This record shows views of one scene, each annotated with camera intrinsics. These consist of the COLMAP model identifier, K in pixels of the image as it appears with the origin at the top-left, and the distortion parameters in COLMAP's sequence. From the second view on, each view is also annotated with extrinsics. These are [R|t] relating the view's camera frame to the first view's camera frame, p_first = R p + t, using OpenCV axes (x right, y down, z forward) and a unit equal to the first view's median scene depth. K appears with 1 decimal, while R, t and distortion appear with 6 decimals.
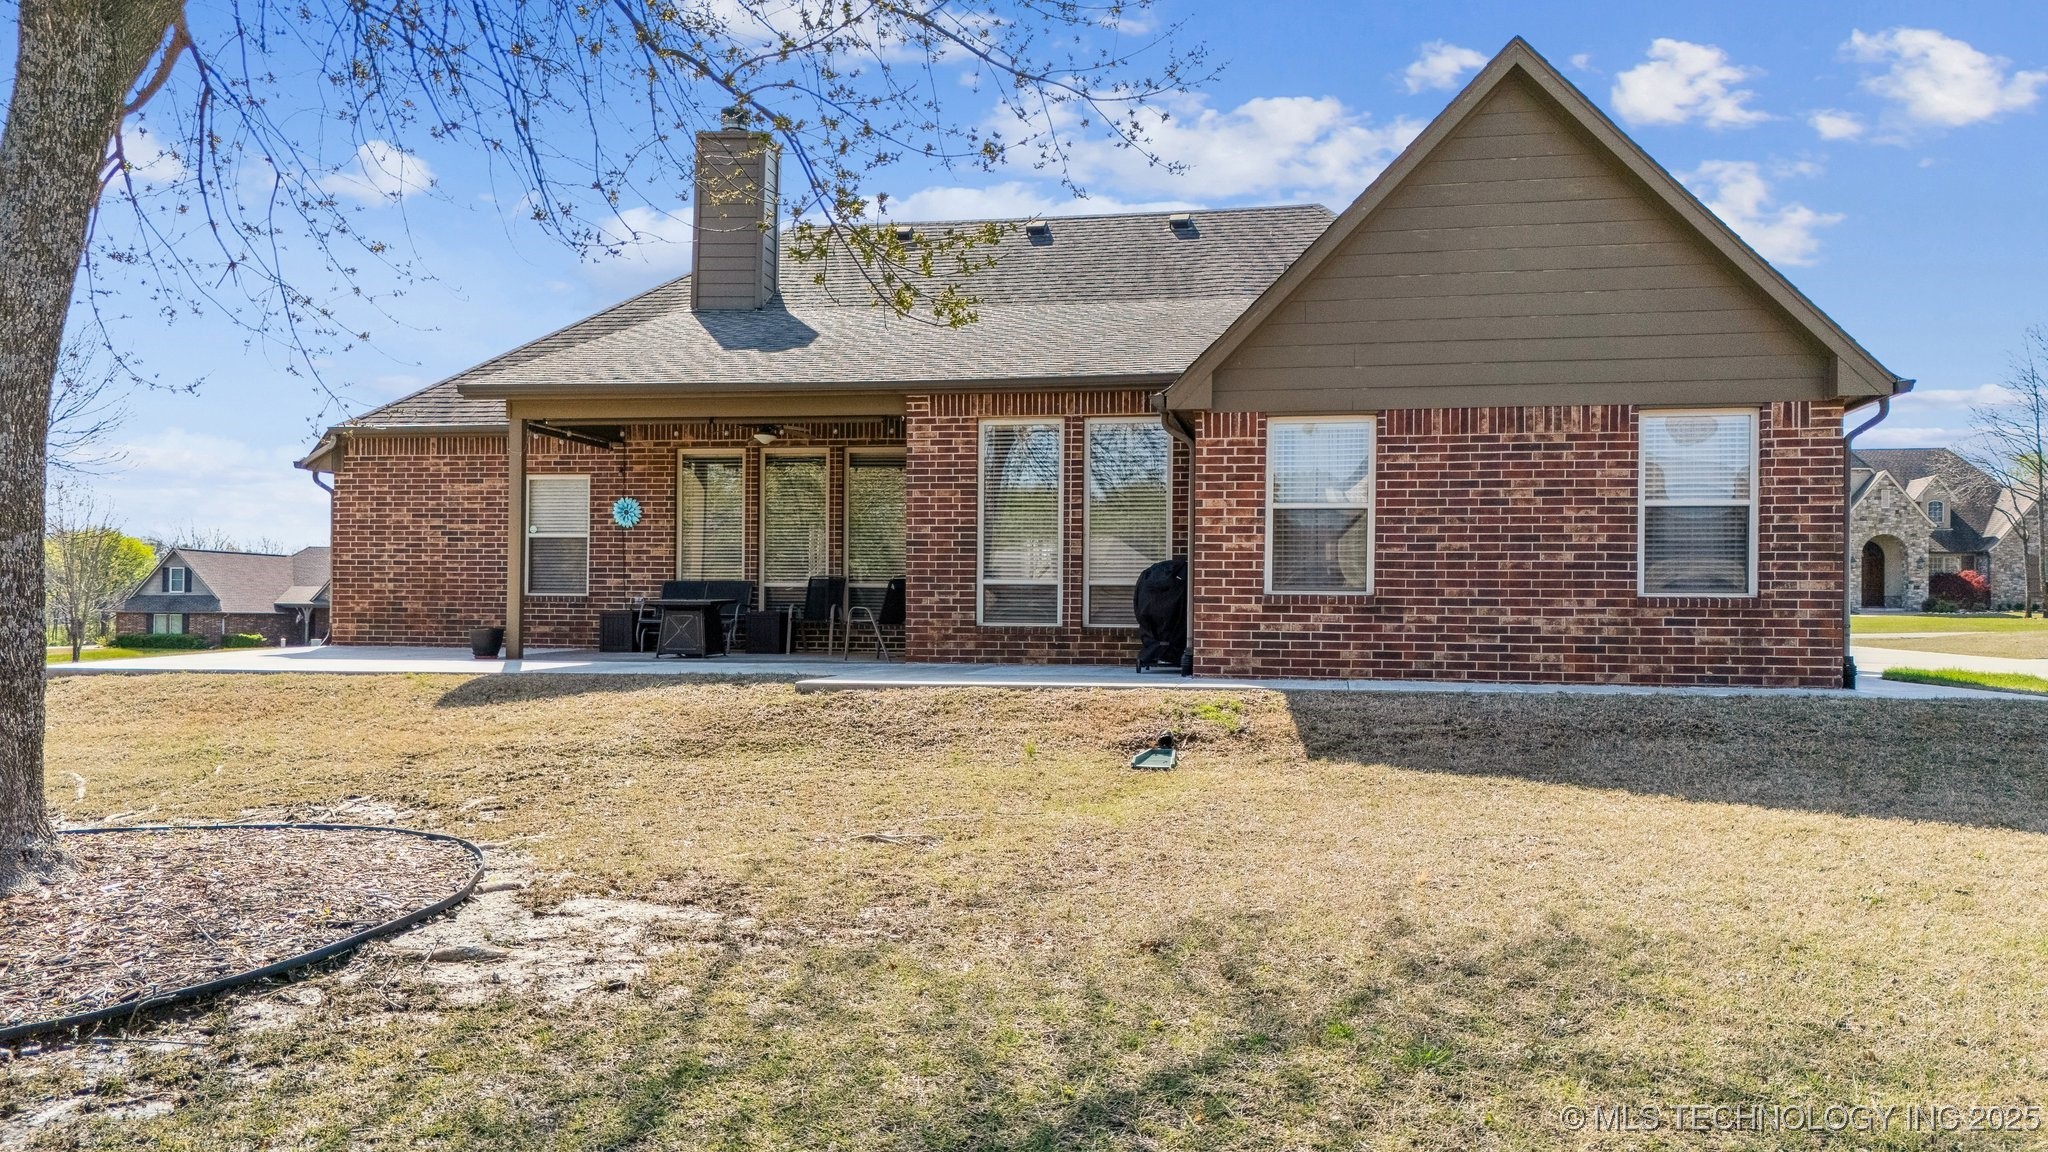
lens RADIAL K [[1562.0, 0, 1020.2], [0, 1562.0, 520.1], [0, 0, 1]] dist [0.088474, -0.103696]
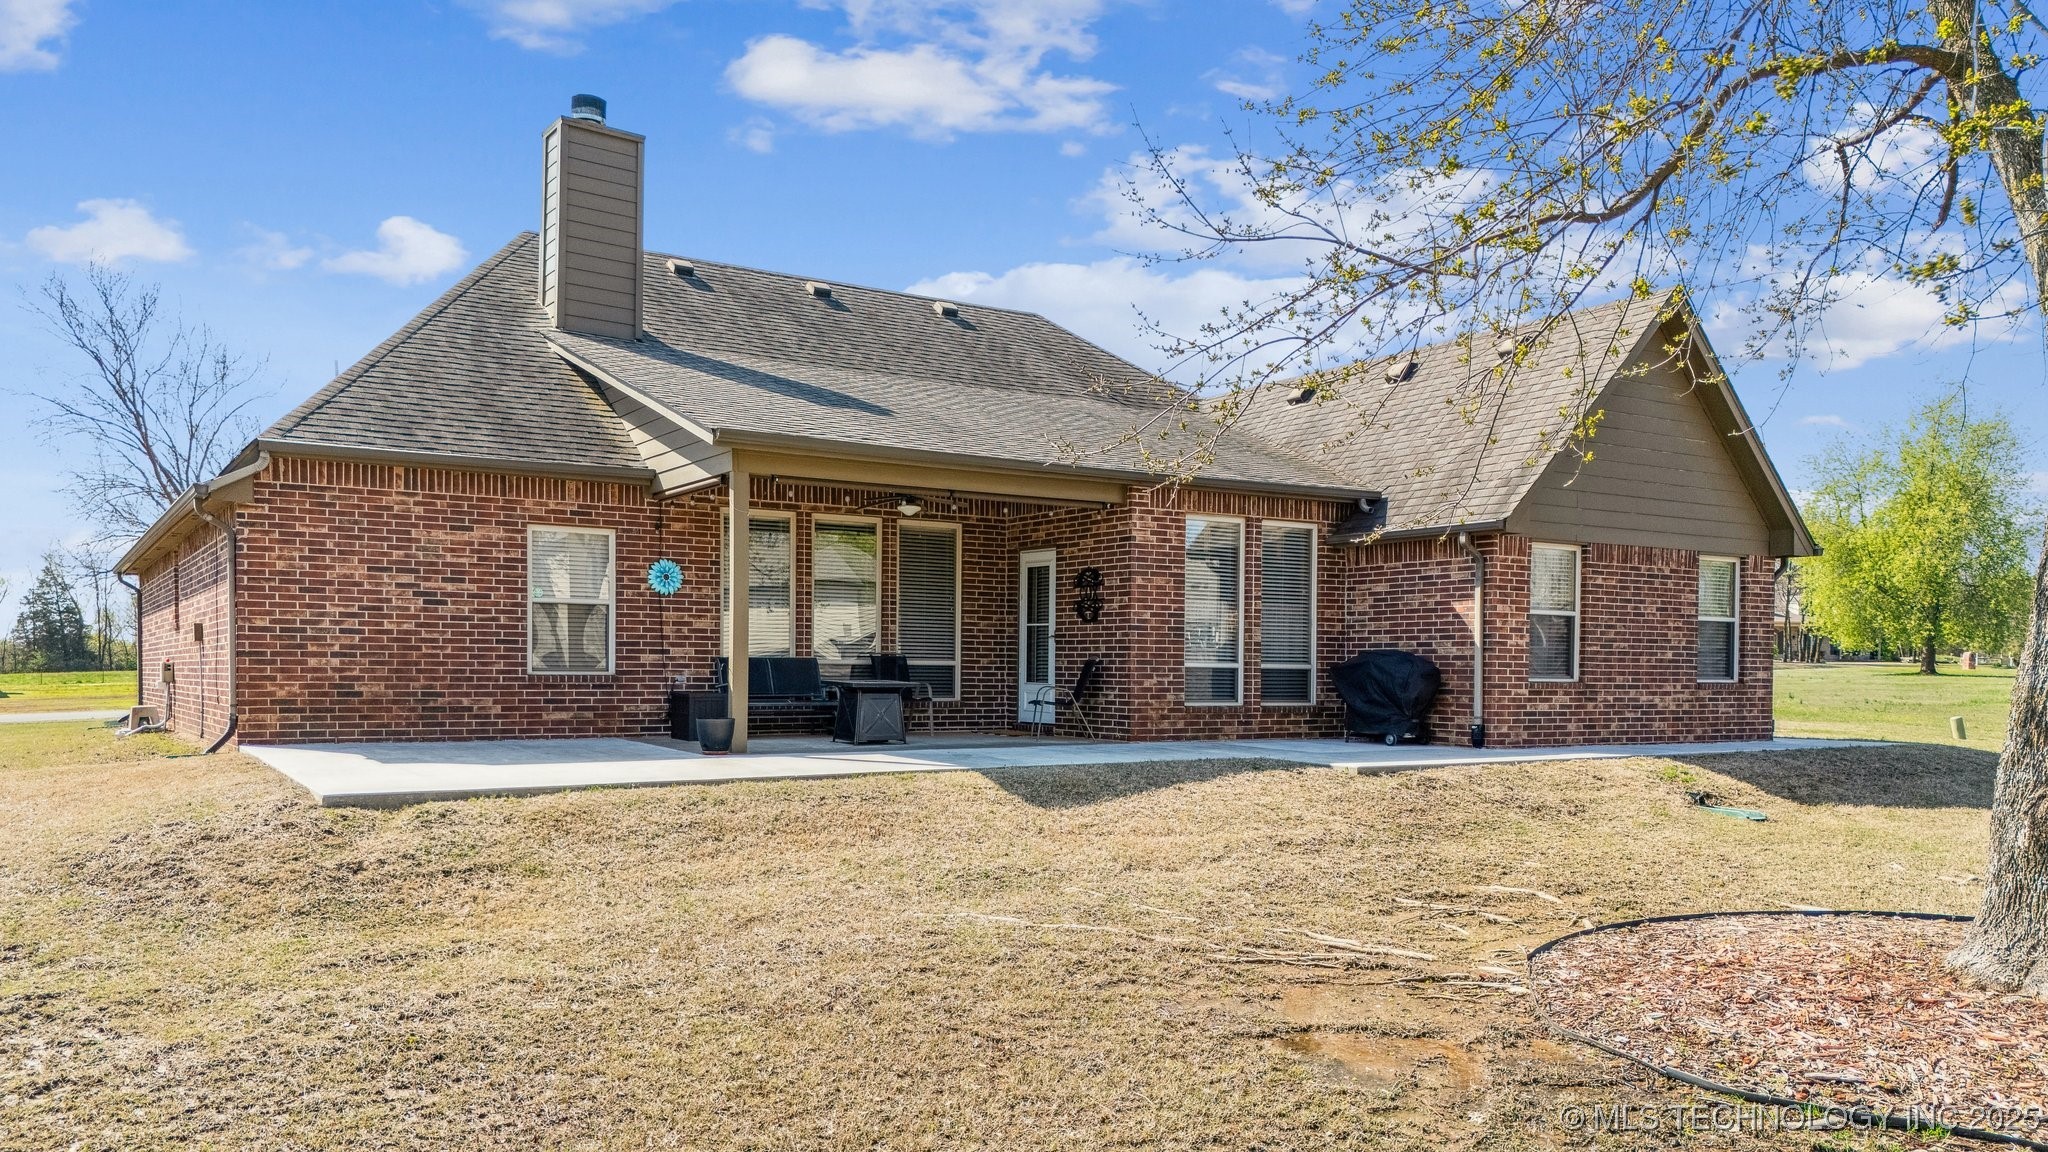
lens RADIAL K [[1562.0, 0, 1020.2], [0, 1562.0, 520.1], [0, 0, 1]] dist [0.088474, -0.103696]
pose [[0.718199, 0.062419, 0.693033, -0.852907], [-0.042724, 0.998045, -0.045615, -0.005980], [-0.694525, 0.003151, 0.719461, 0.299435]]
